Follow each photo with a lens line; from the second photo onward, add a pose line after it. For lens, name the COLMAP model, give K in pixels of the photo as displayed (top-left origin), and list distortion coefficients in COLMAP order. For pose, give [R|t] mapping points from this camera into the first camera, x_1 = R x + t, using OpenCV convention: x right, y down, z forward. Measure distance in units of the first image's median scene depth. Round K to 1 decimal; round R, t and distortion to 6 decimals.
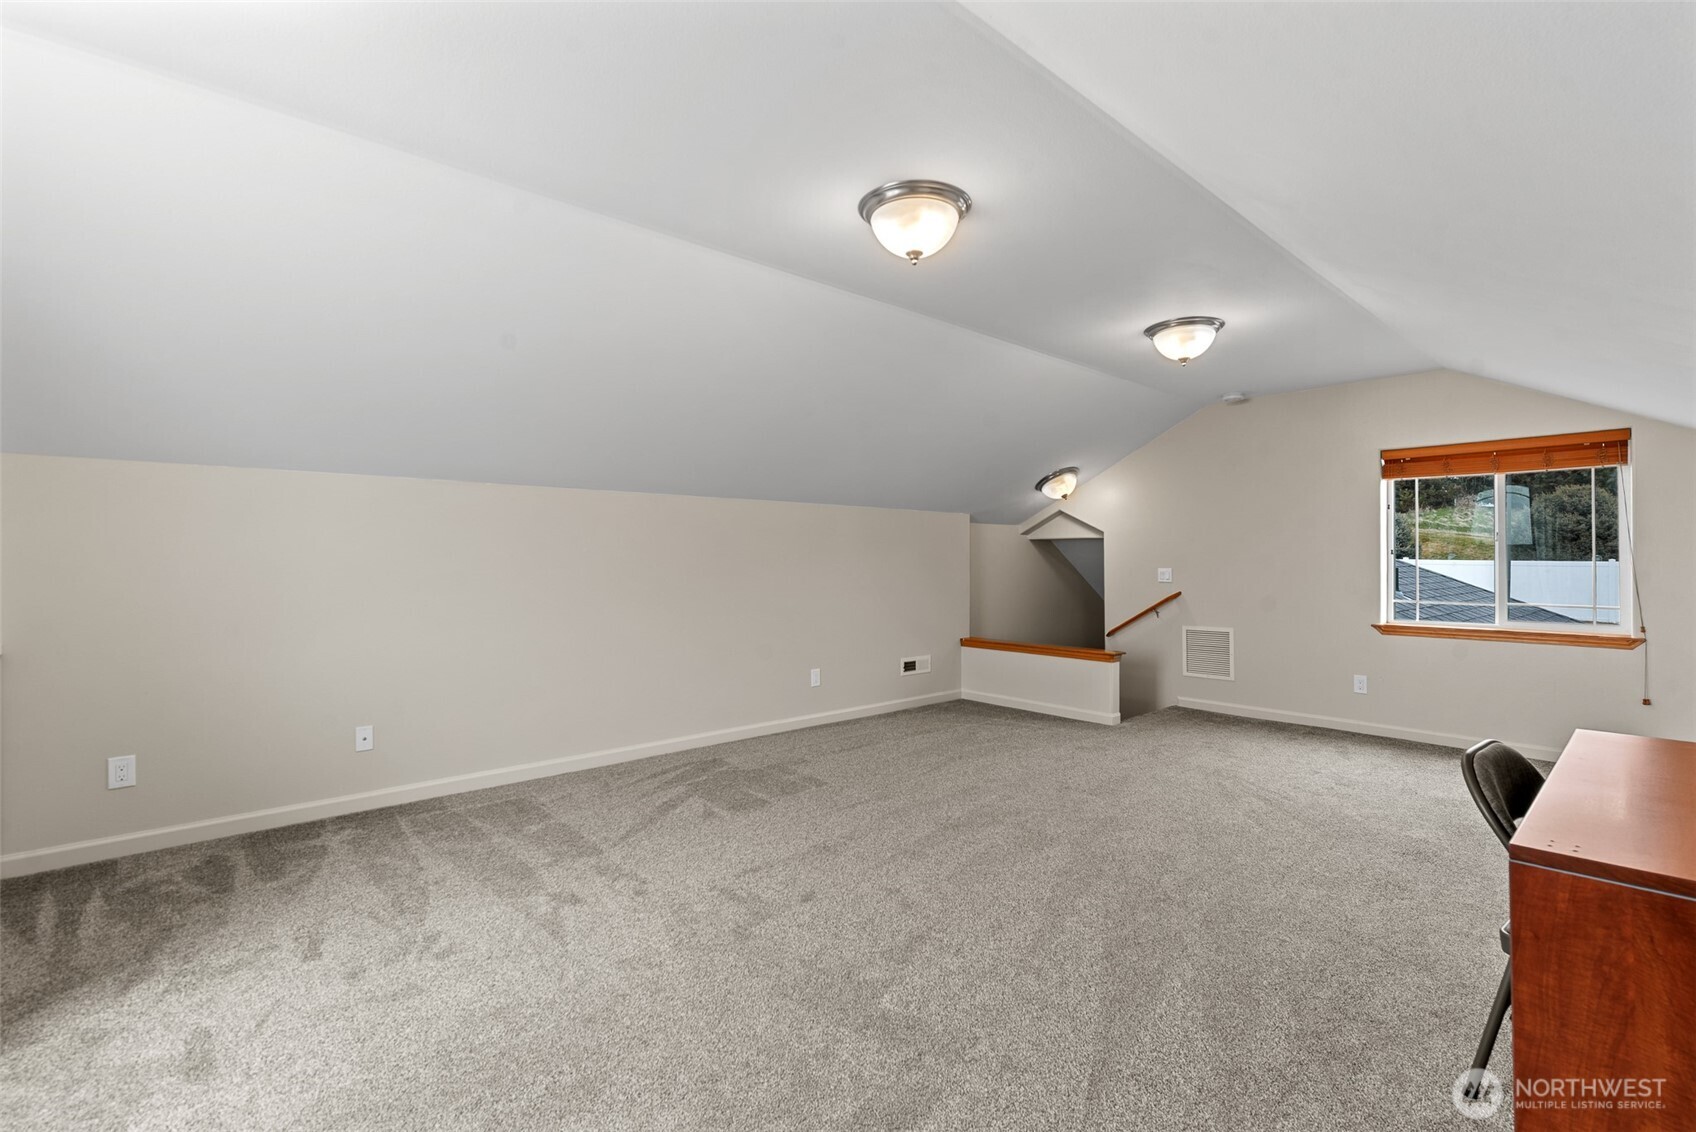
lens RADIAL K [[780.6, 0, 848.0], [0, 780.6, 566.0], [0, 0, 1]] dist [0.000229, 0.000110]
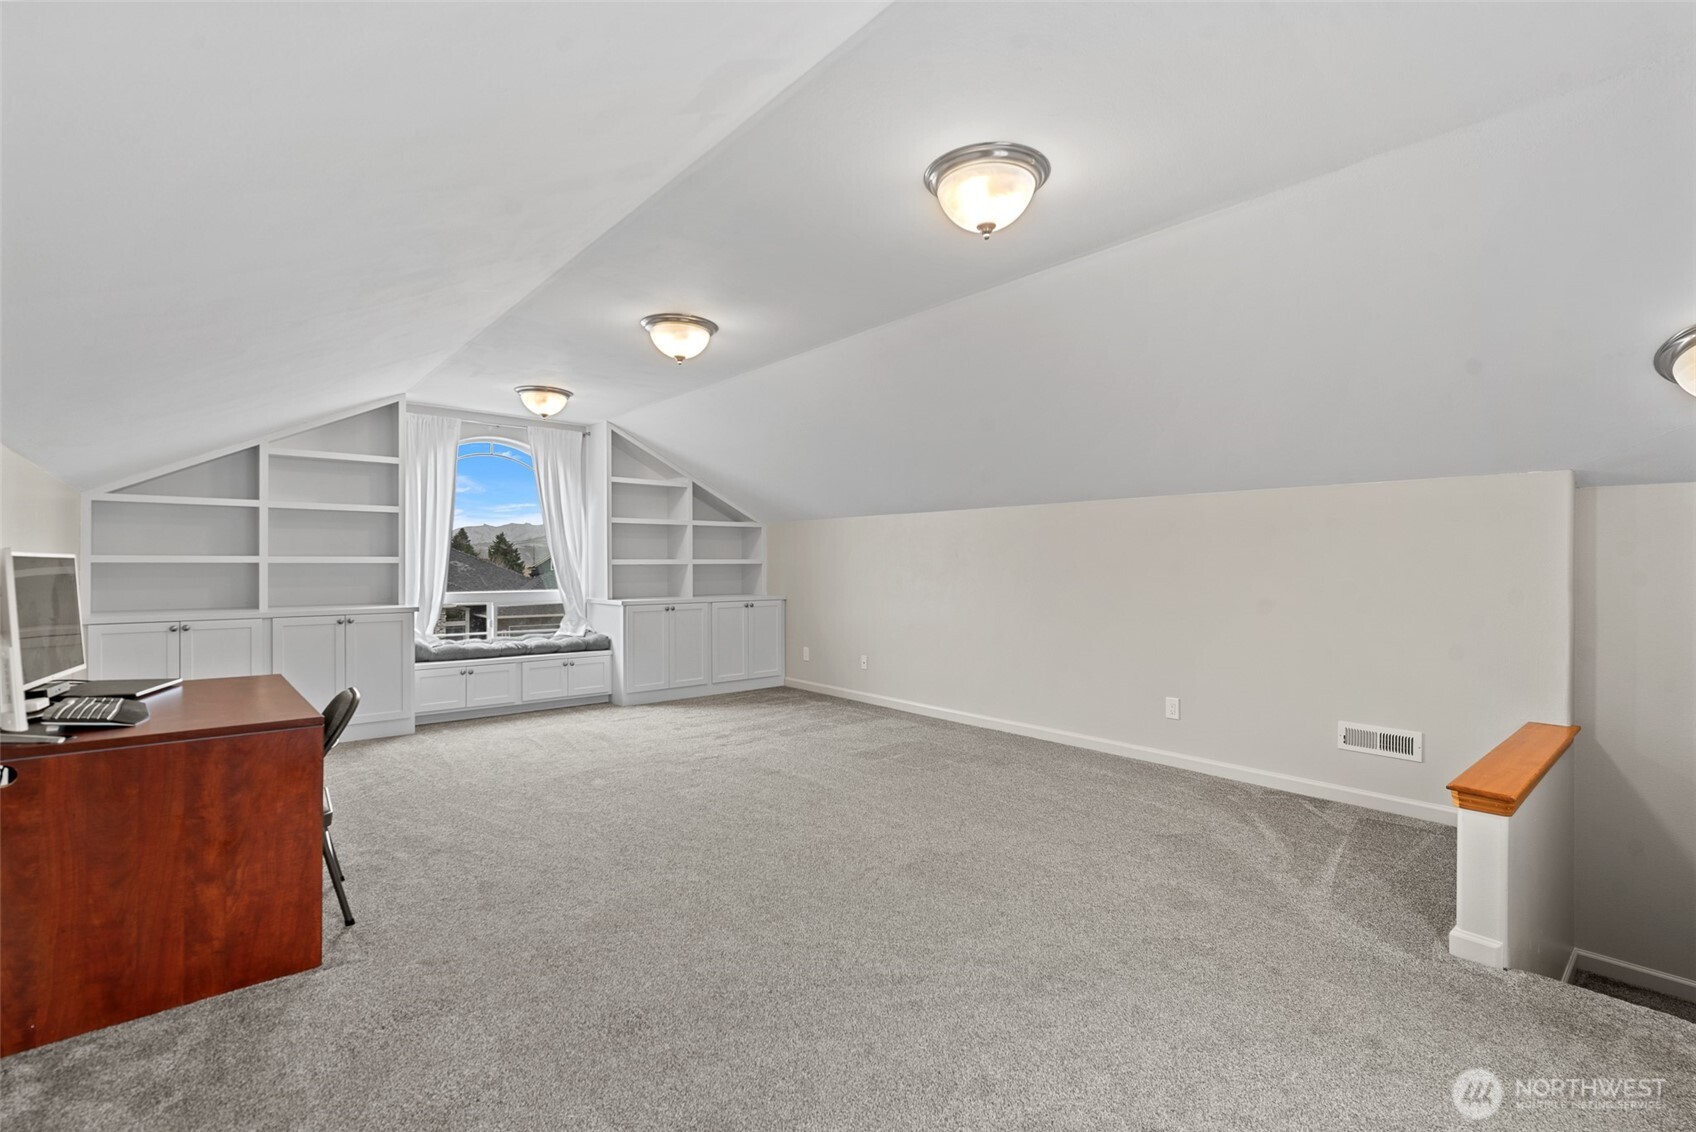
lens RADIAL K [[753.4, 0, 848.0], [0, 753.4, 566.0], [0, 0, 1]] dist [0.001780, 0.000564]
pose [[-0.020820, 0.006595, -0.999761, 1.071399], [-0.008489, 0.999941, 0.006773, -0.013784], [0.999747, 0.008628, -0.020763, 0.946862]]
